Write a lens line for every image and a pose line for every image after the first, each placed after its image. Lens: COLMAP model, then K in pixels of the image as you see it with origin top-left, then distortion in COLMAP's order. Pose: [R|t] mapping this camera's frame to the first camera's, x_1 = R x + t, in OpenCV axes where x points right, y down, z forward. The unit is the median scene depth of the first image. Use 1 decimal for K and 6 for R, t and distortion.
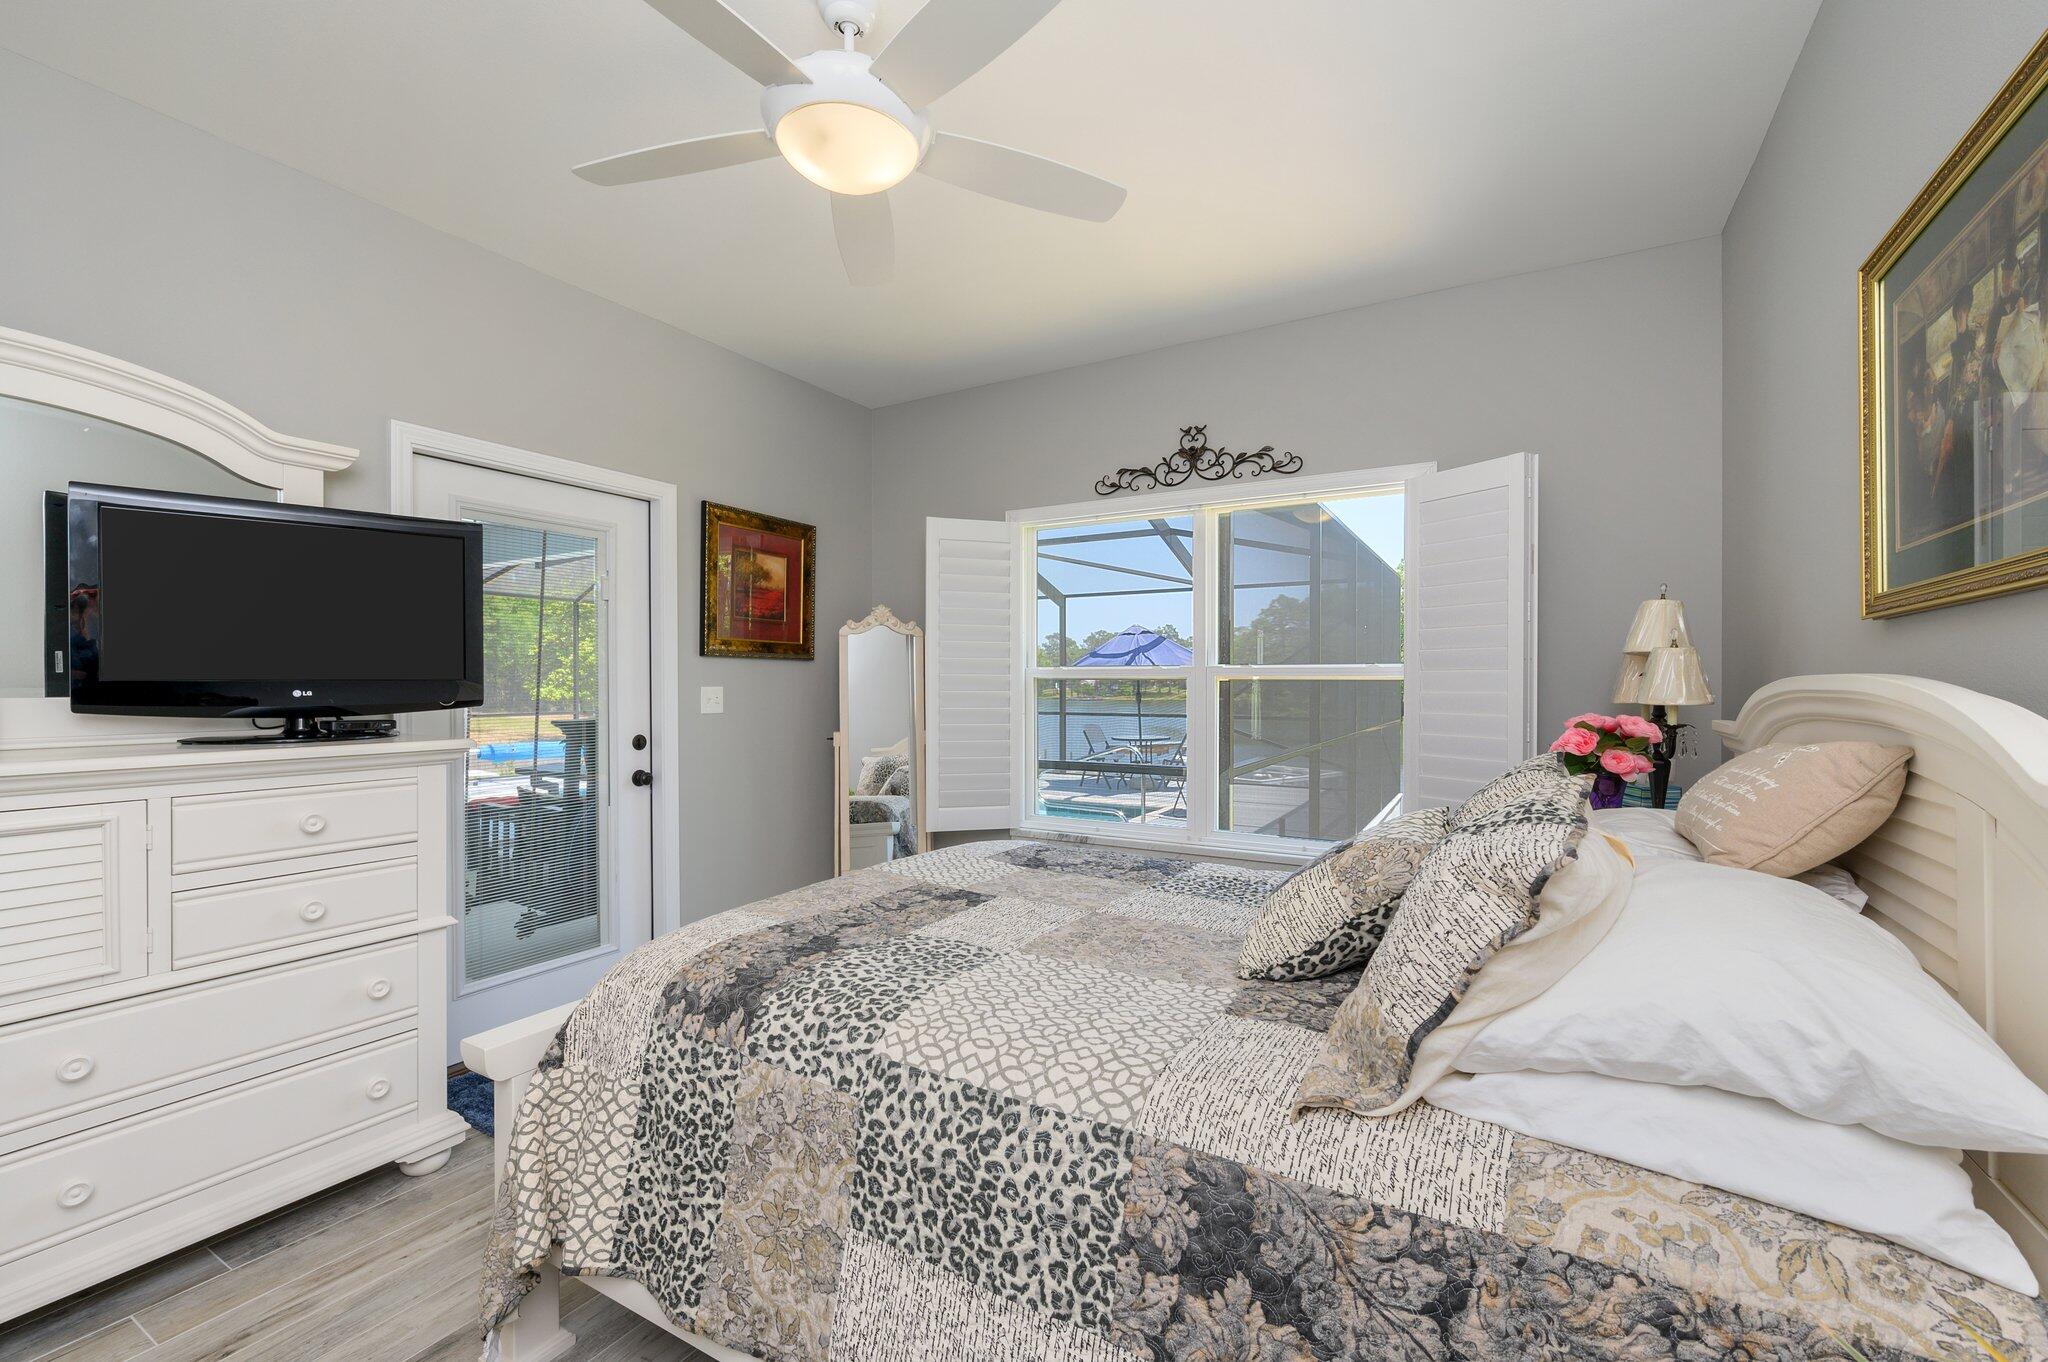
lens RADIAL K [[854.4, 0, 1024.0], [0, 854.4, 681.0], [0, 0, 1]] dist [-0.001699, -0.000117]
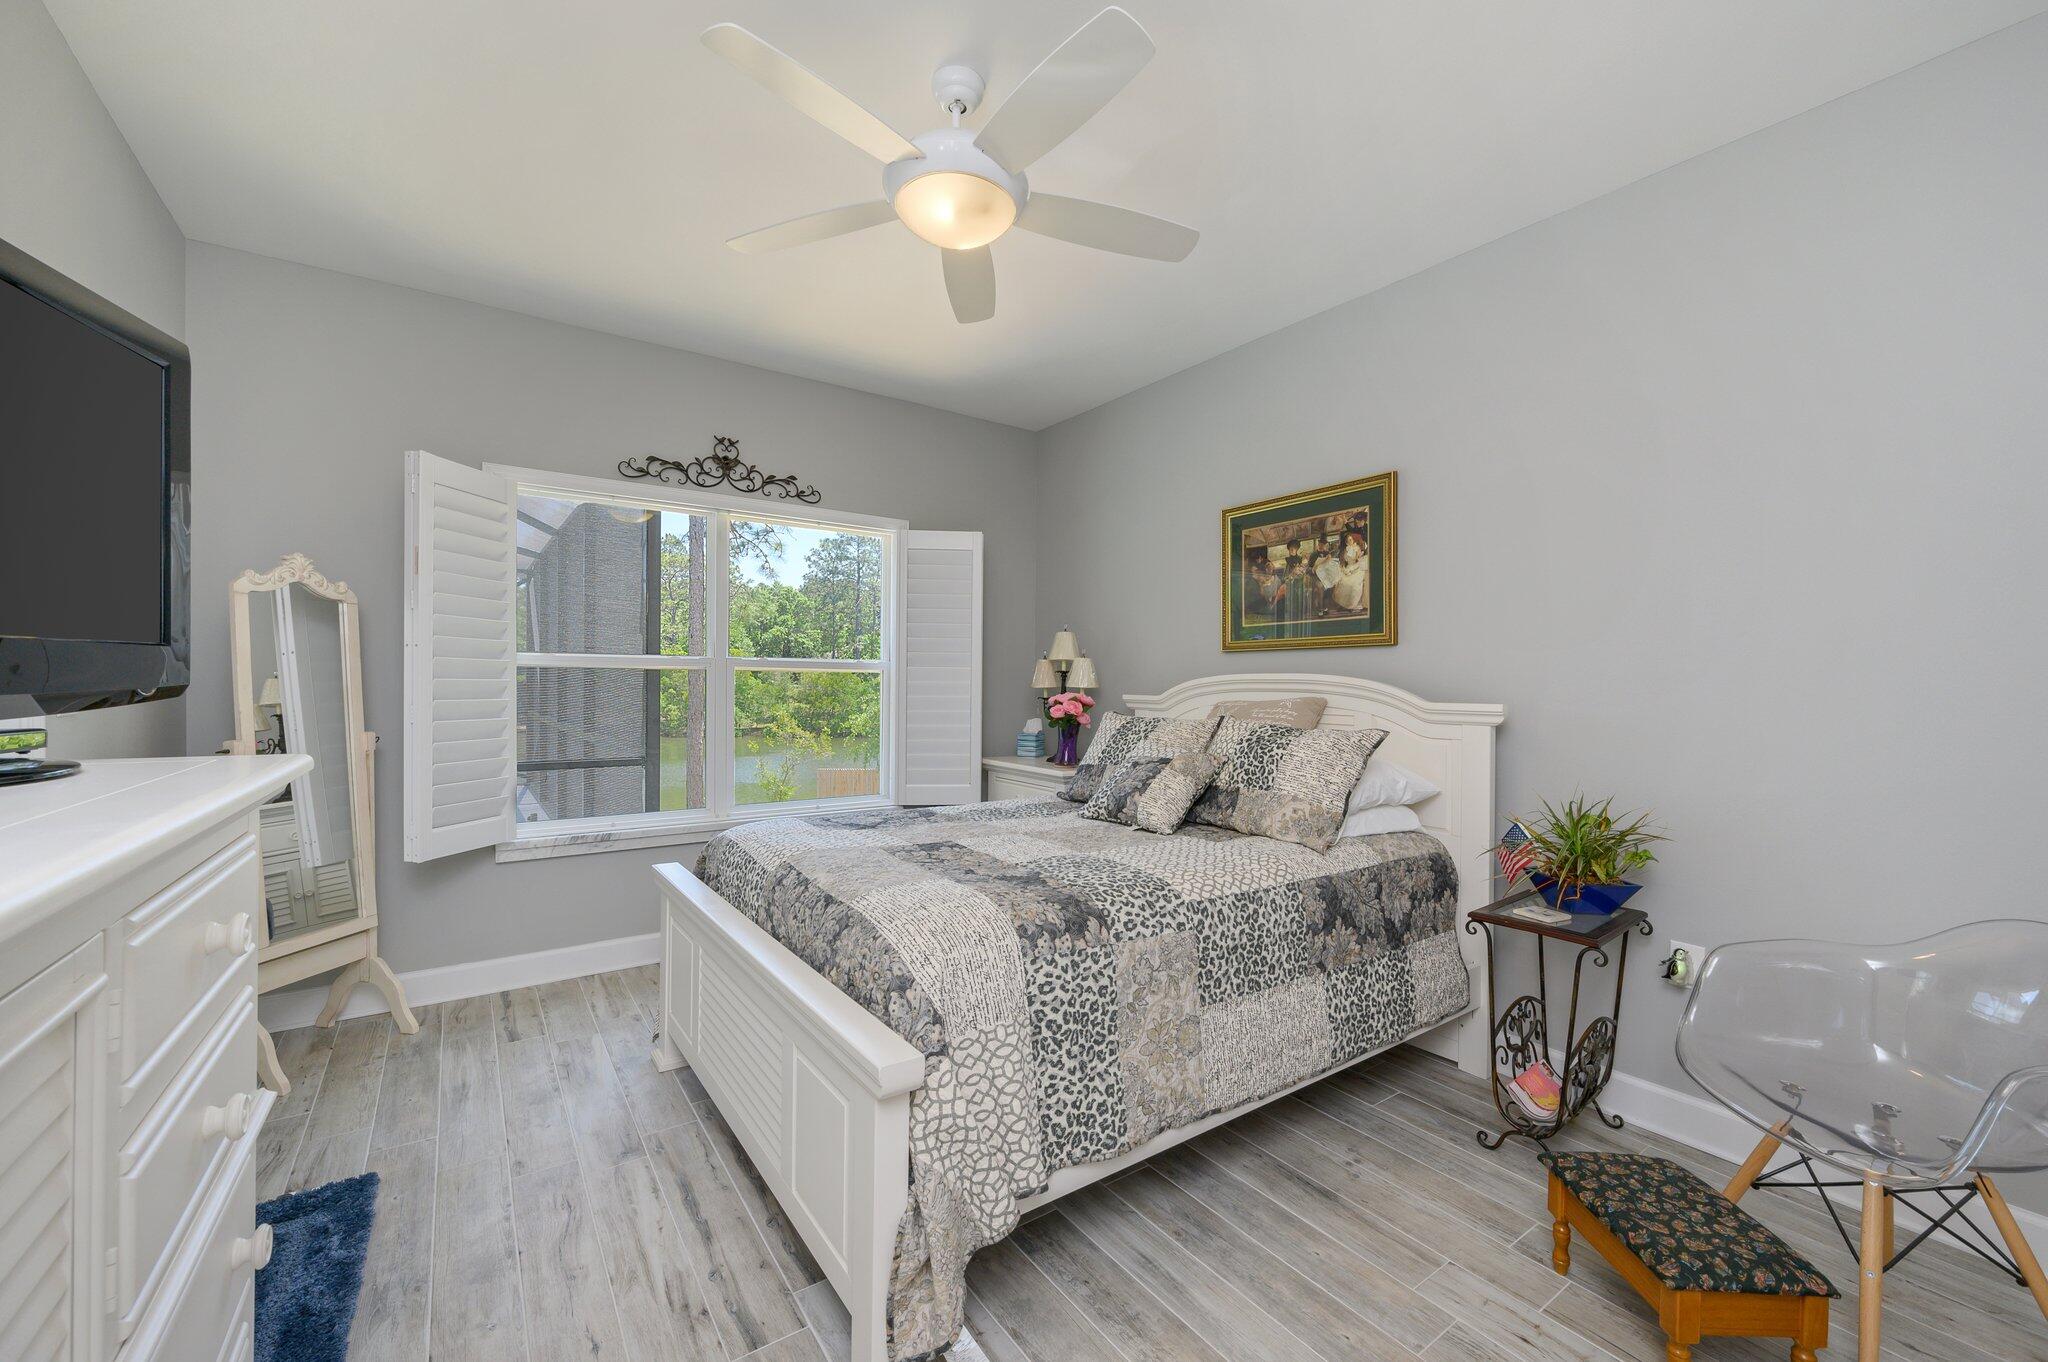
lens RADIAL K [[806.4, 0, 1024.0], [0, 806.4, 681.0], [0, 0, 1]] dist [-0.001470, 0.000009]
pose [[0.420492, 0.007316, 0.907267, -1.591803], [-0.011207, 0.999933, -0.002870, 0.029797], [-0.907227, -0.008961, 0.420546, 0.615961]]
